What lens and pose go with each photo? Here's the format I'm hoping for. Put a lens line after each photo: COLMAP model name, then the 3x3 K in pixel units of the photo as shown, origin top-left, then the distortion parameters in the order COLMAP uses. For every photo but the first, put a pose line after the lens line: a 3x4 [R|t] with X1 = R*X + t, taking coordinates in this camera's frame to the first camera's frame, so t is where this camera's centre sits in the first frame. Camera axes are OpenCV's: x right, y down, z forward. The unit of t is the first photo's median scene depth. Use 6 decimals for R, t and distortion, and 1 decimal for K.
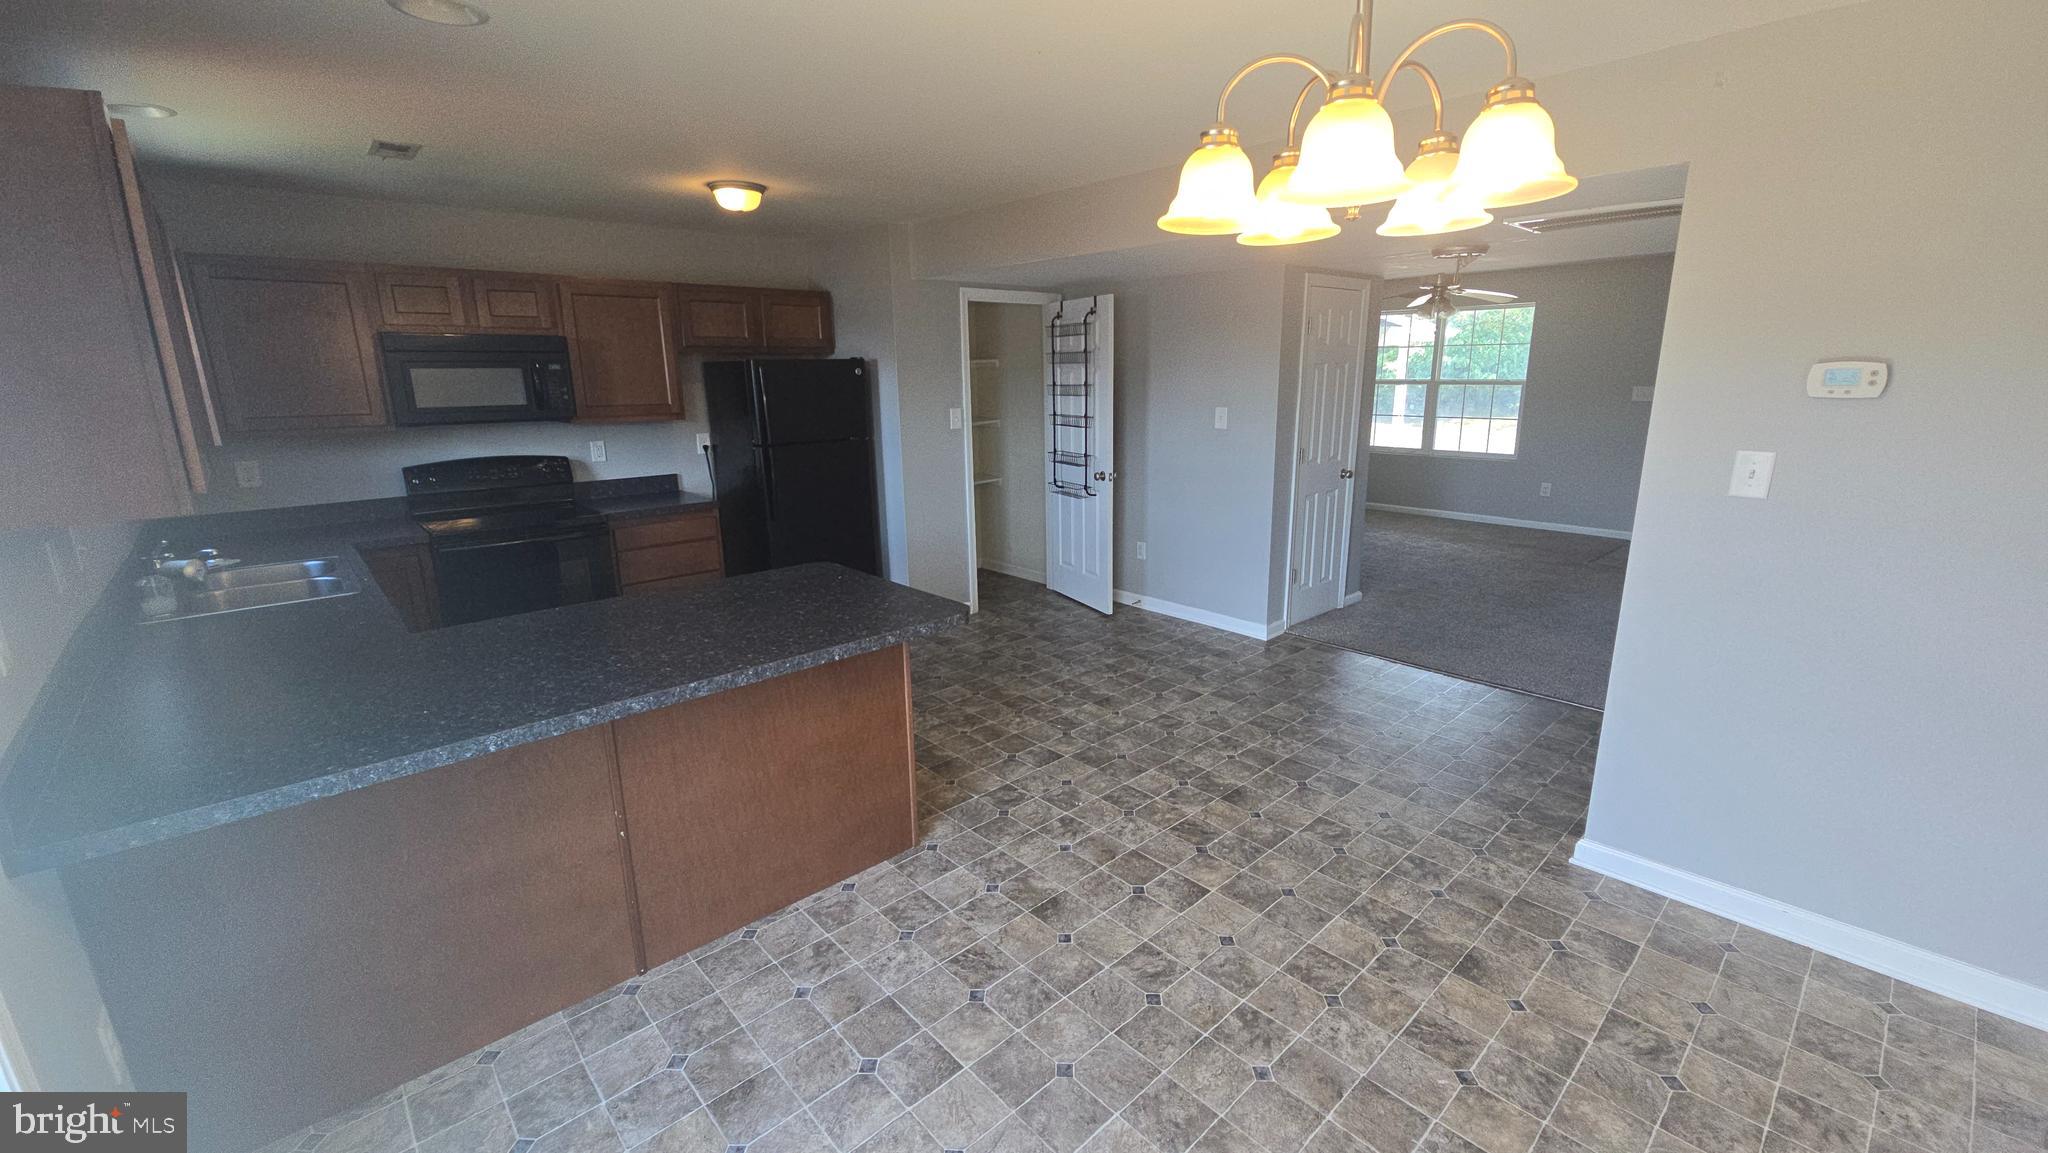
lens RADIAL K [[824.2, 0, 1029.3], [0, 824.2, 565.7], [0, 0, 1]] dist [0.002738, -0.002983]
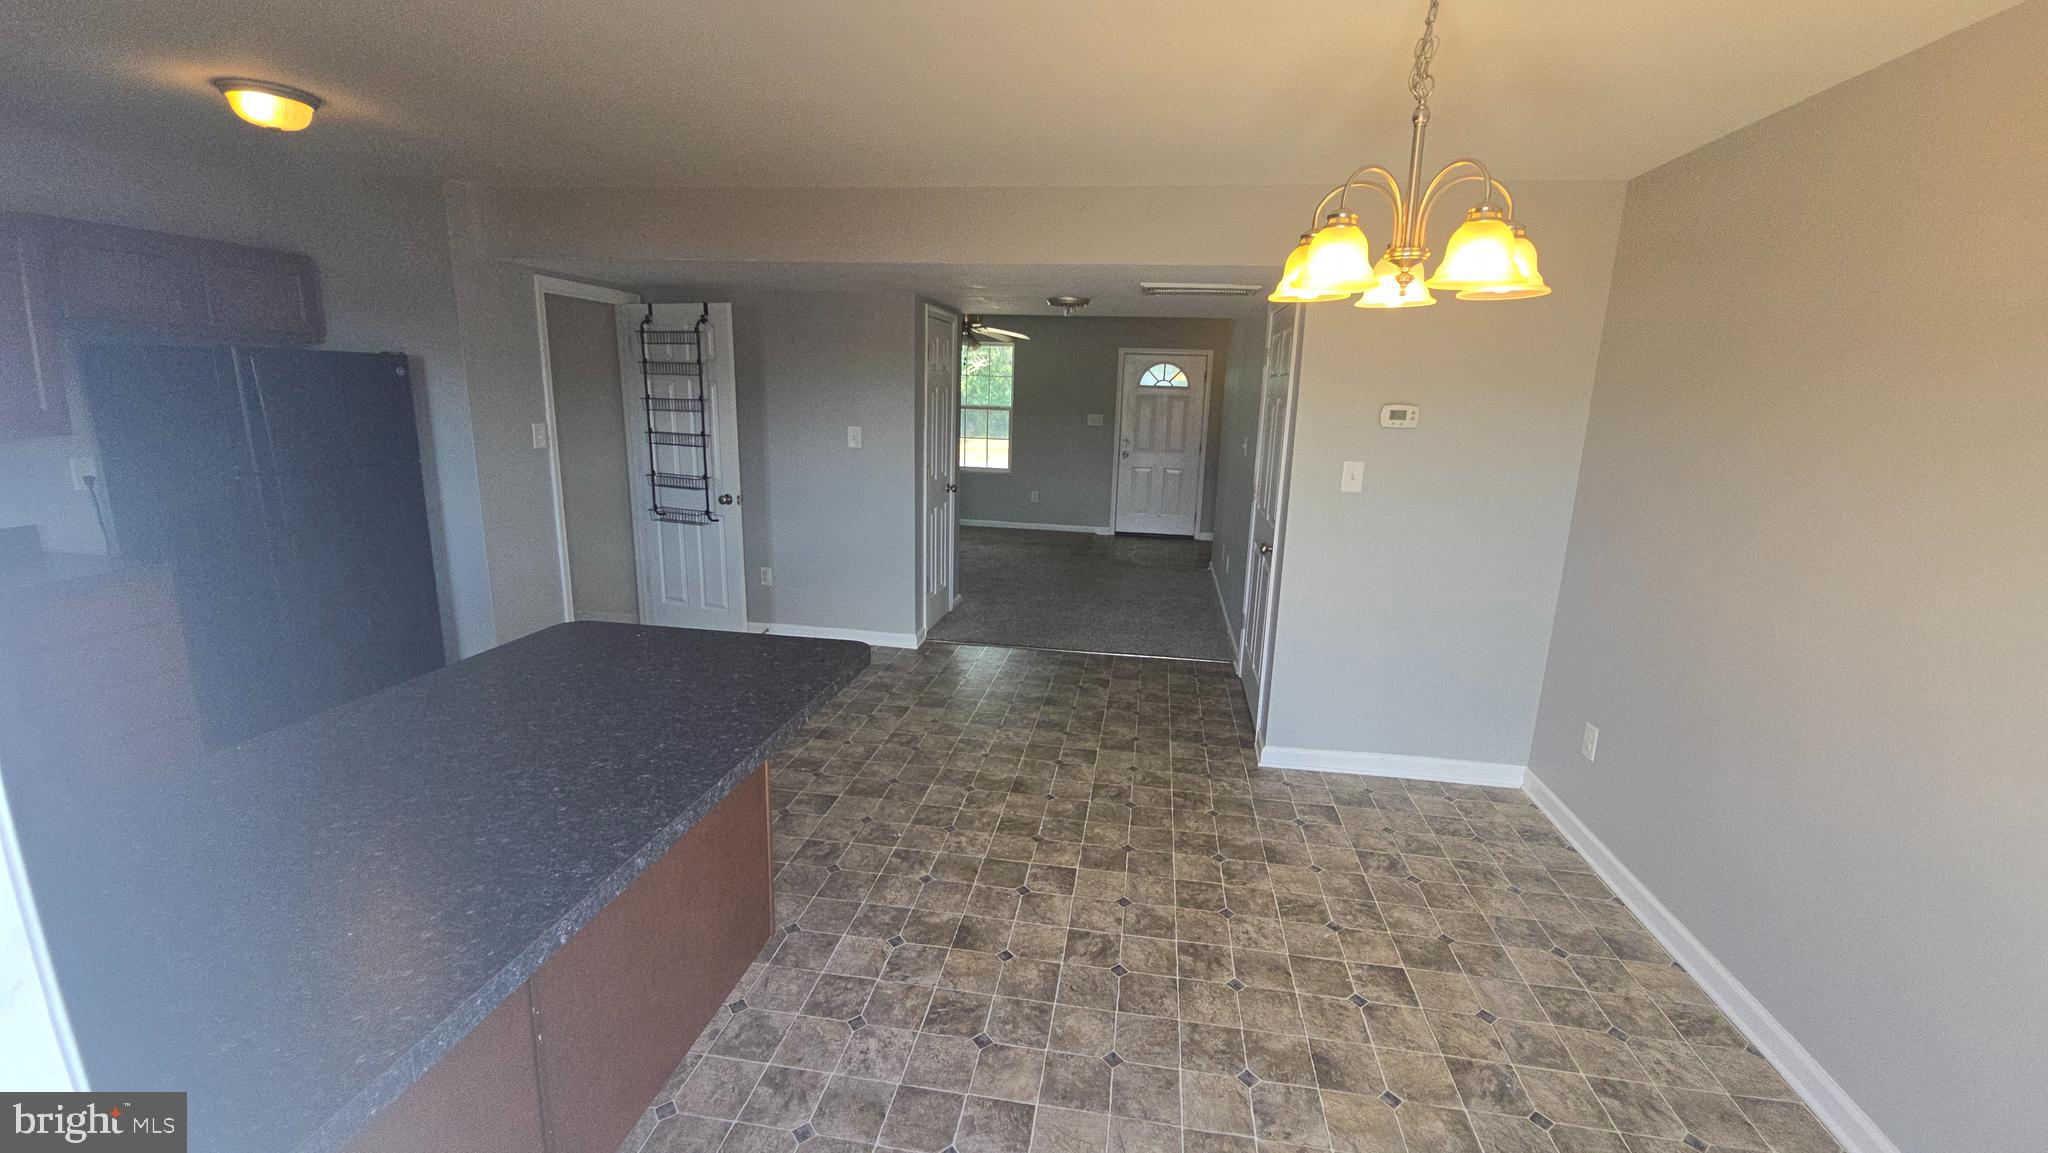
lens RADIAL K [[824.2, 0, 1023.1], [0, 824.2, 574.4], [0, 0, 1]] dist [0.002738, -0.002983]
pose [[0.782306, -0.097229, 0.615260, -0.298952], [0.104543, 0.994226, 0.024190, -0.017858], [-0.614059, 0.045397, 0.787953, 0.103141]]
